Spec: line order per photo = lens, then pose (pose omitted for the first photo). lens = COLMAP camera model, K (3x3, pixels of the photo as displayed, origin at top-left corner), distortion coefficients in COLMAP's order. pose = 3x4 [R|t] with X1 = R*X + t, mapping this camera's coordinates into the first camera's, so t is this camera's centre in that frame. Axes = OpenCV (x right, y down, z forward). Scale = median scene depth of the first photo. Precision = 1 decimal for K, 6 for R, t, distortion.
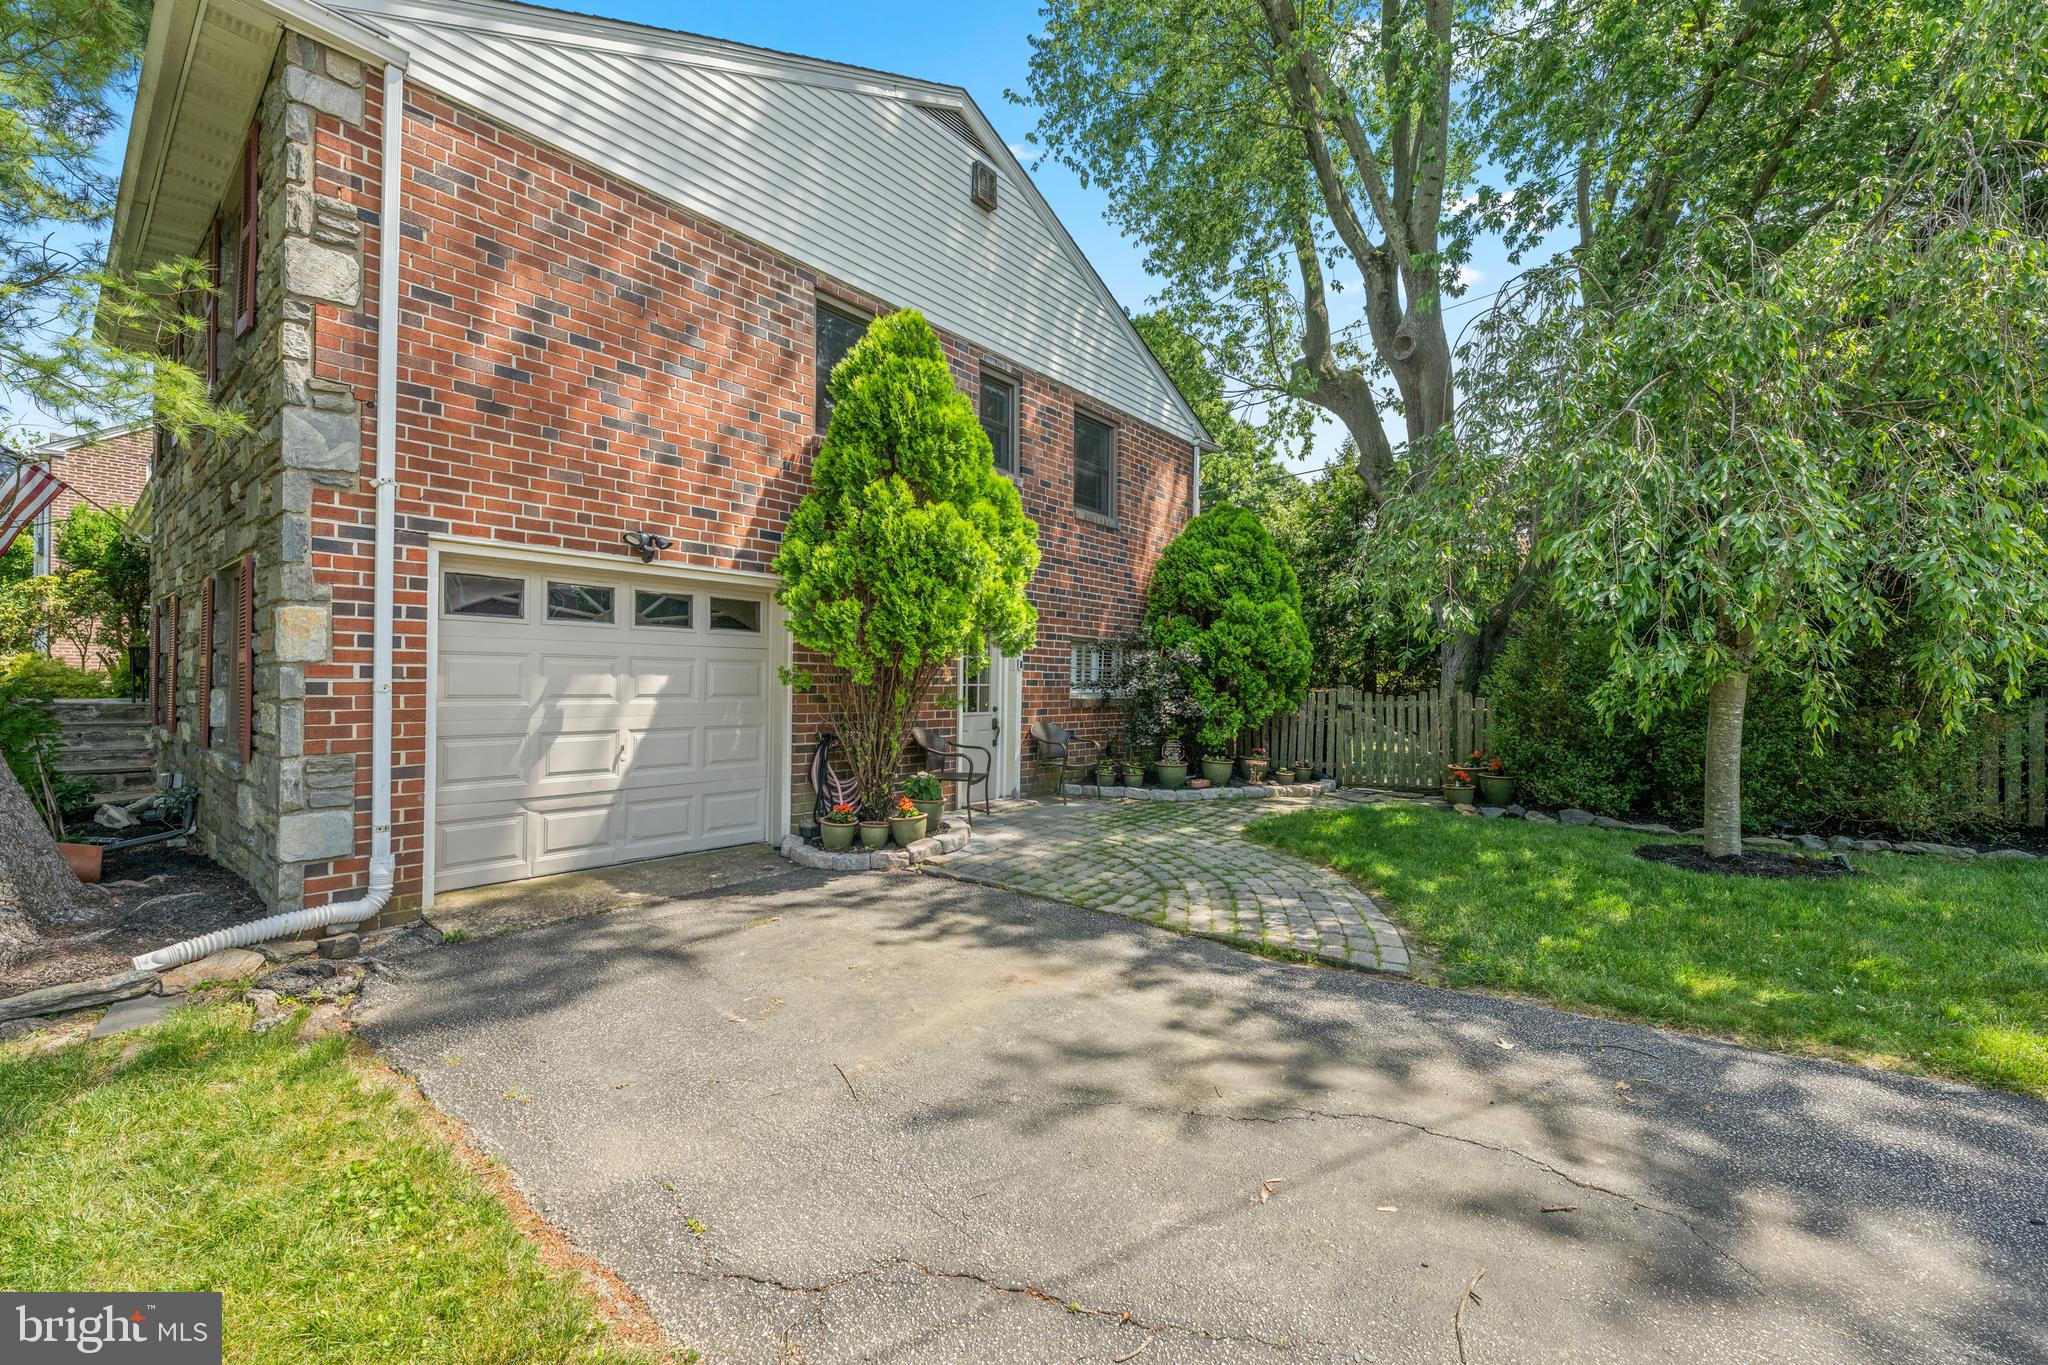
lens RADIAL K [[832.0, 0, 1024.0], [0, 832.0, 682.5], [0, 0, 1]] dist [-0.000989, -0.000195]
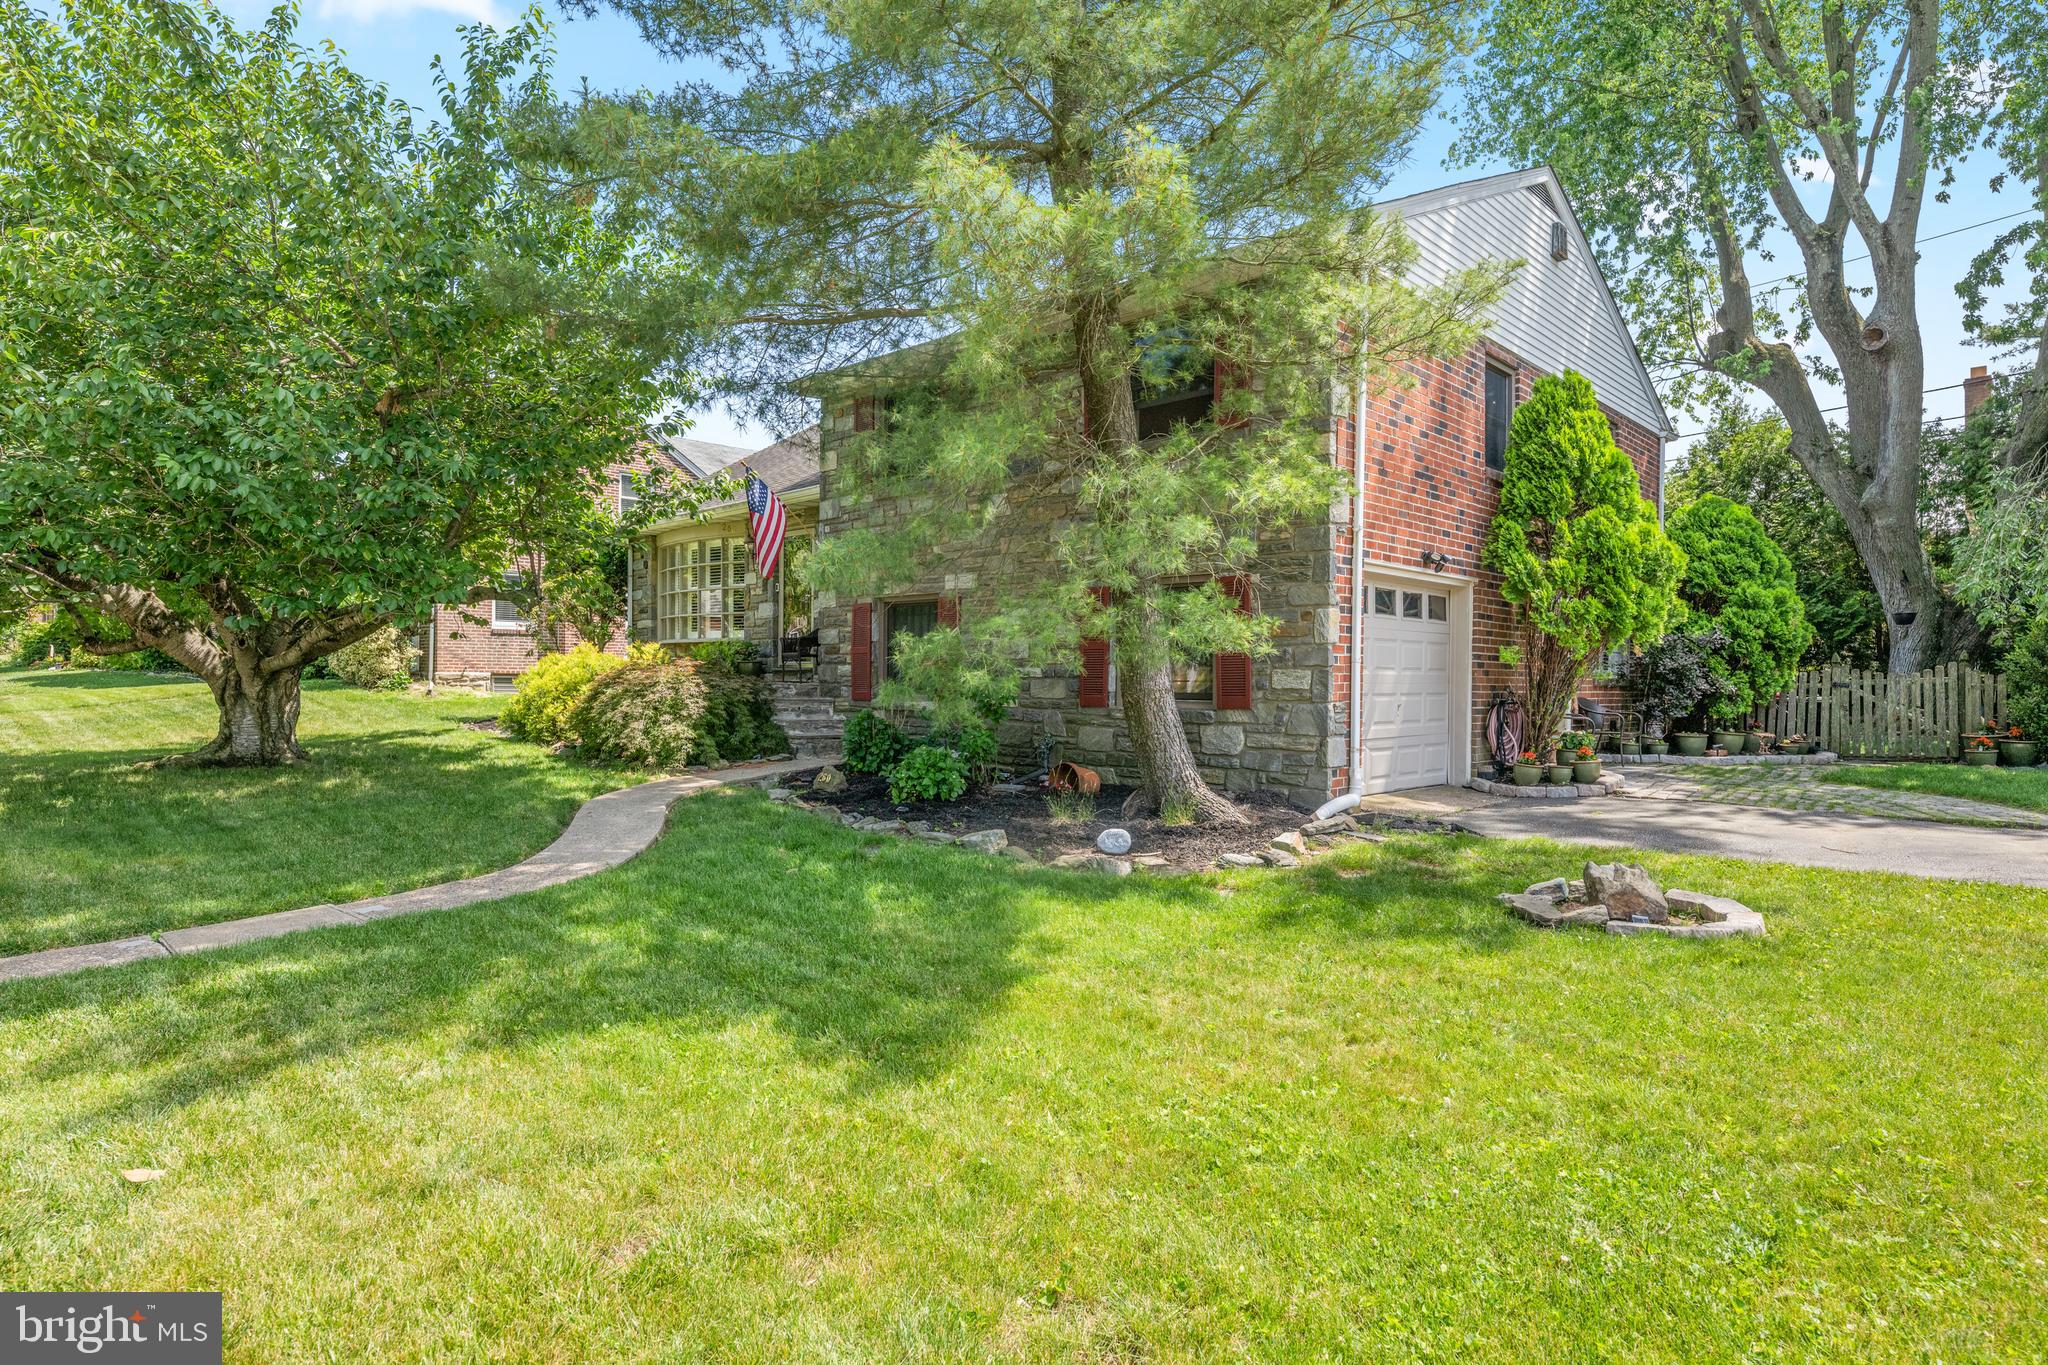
lens RADIAL K [[1108.1, 0, 1016.1], [0, 1108.1, 684.5], [0, 0, 1]] dist [-0.001981, -0.001137]
pose [[0.996988, -0.004316, -0.077434, -0.606856], [0.004563, 0.999985, 0.003006, 0.021284], [0.077420, -0.003350, 0.996993, -0.548909]]
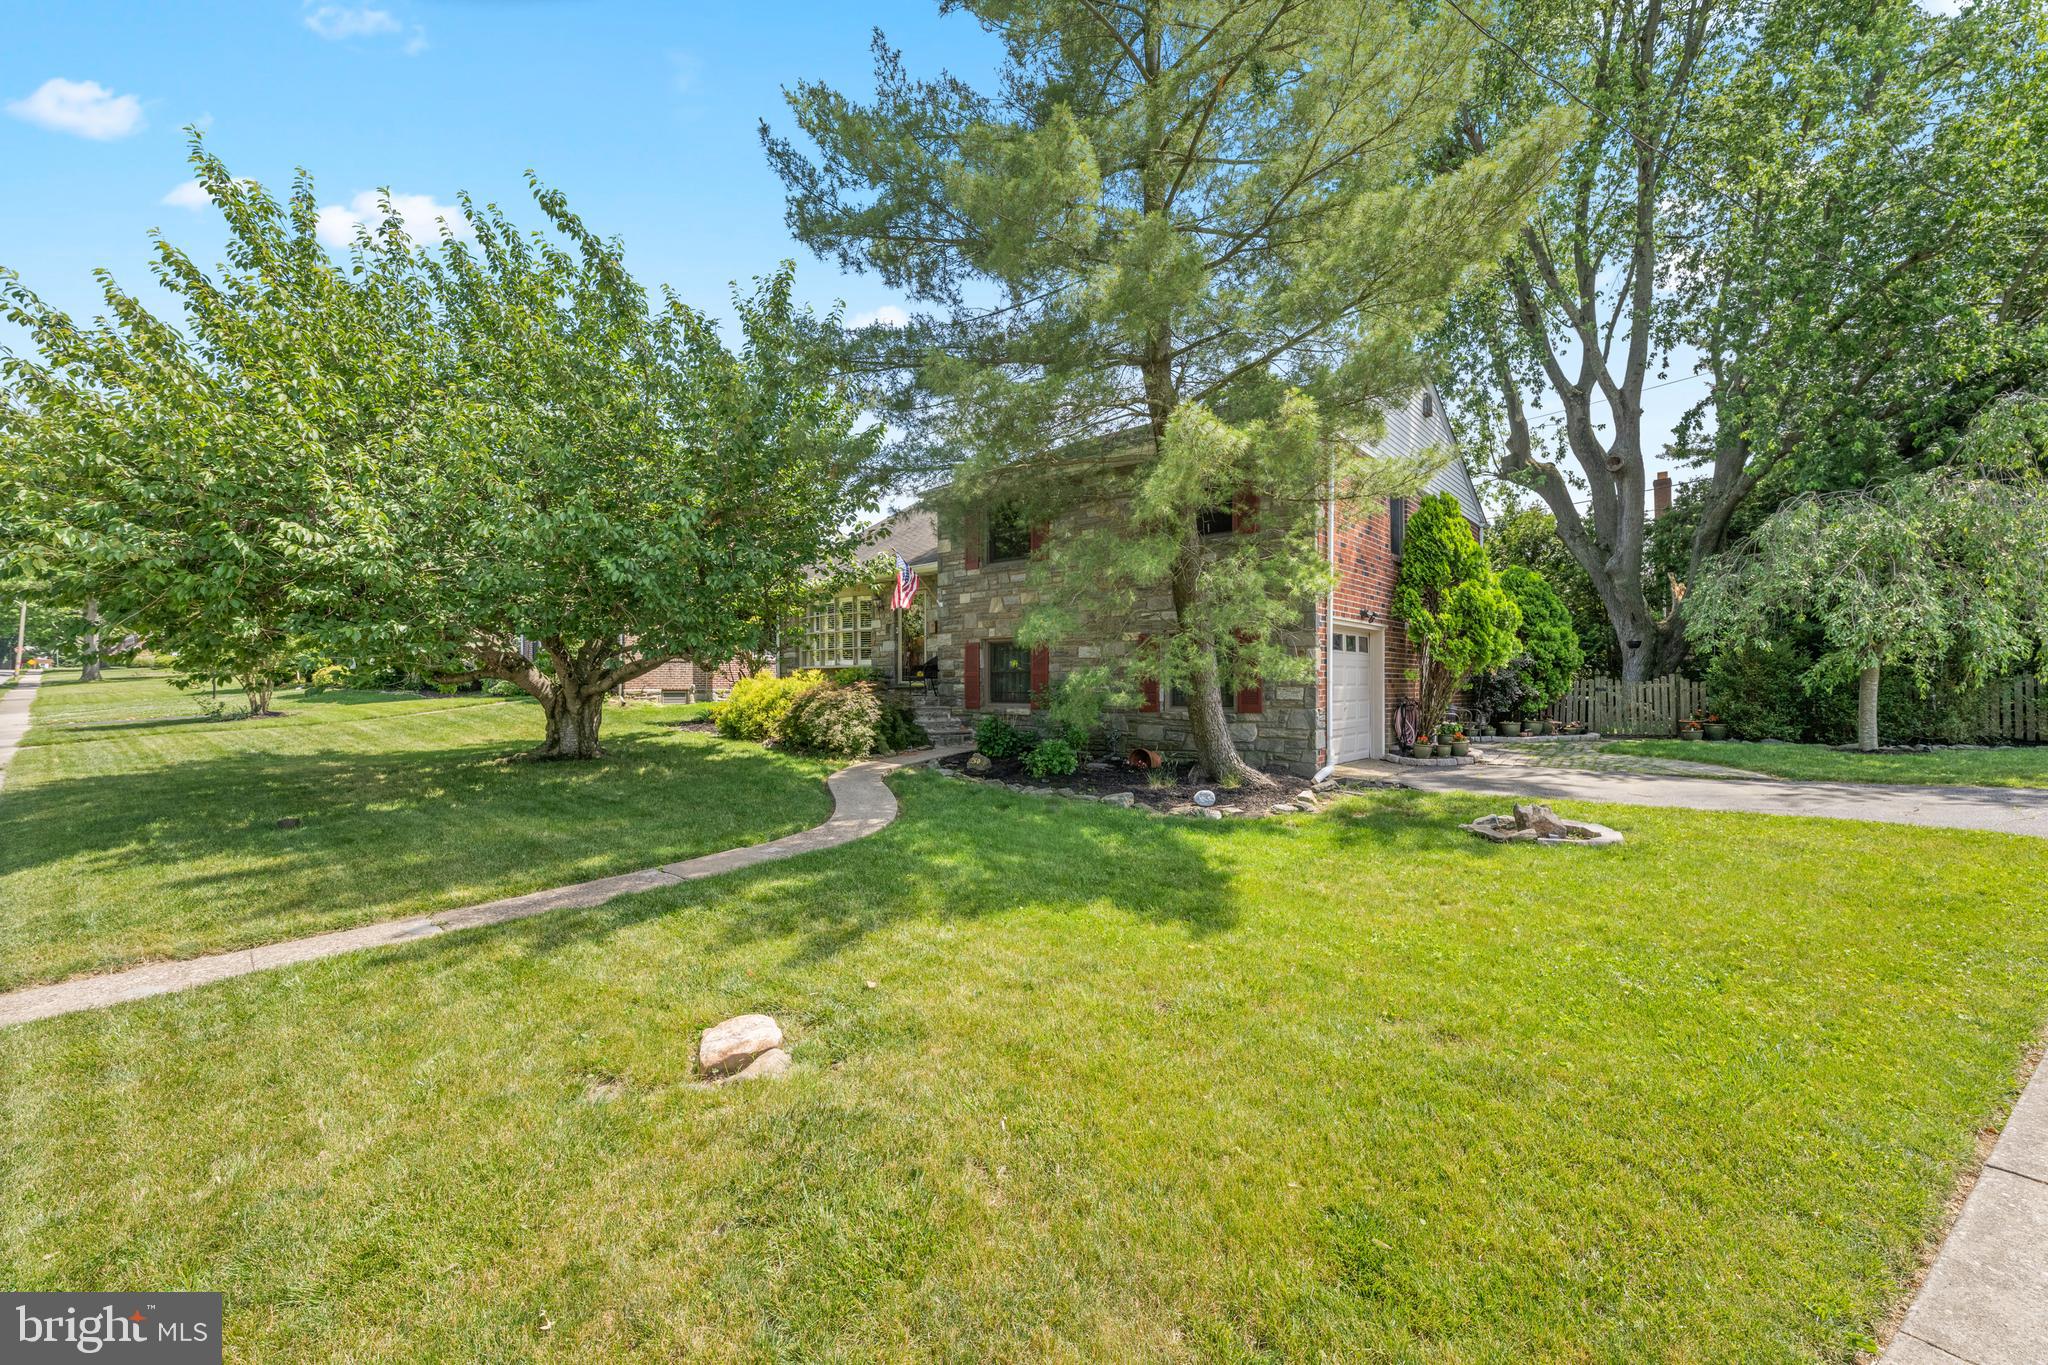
lens RADIAL K [[813.8, 0, 1015.3], [0, 813.8, 682.2], [0, 0, 1]] dist [-0.001366, -0.000070]
pose [[0.999694, -0.016590, -0.018364, -0.807432], [0.016537, 0.999859, -0.003036, 0.001561], [0.018411, 0.002731, 0.999827, -0.695990]]
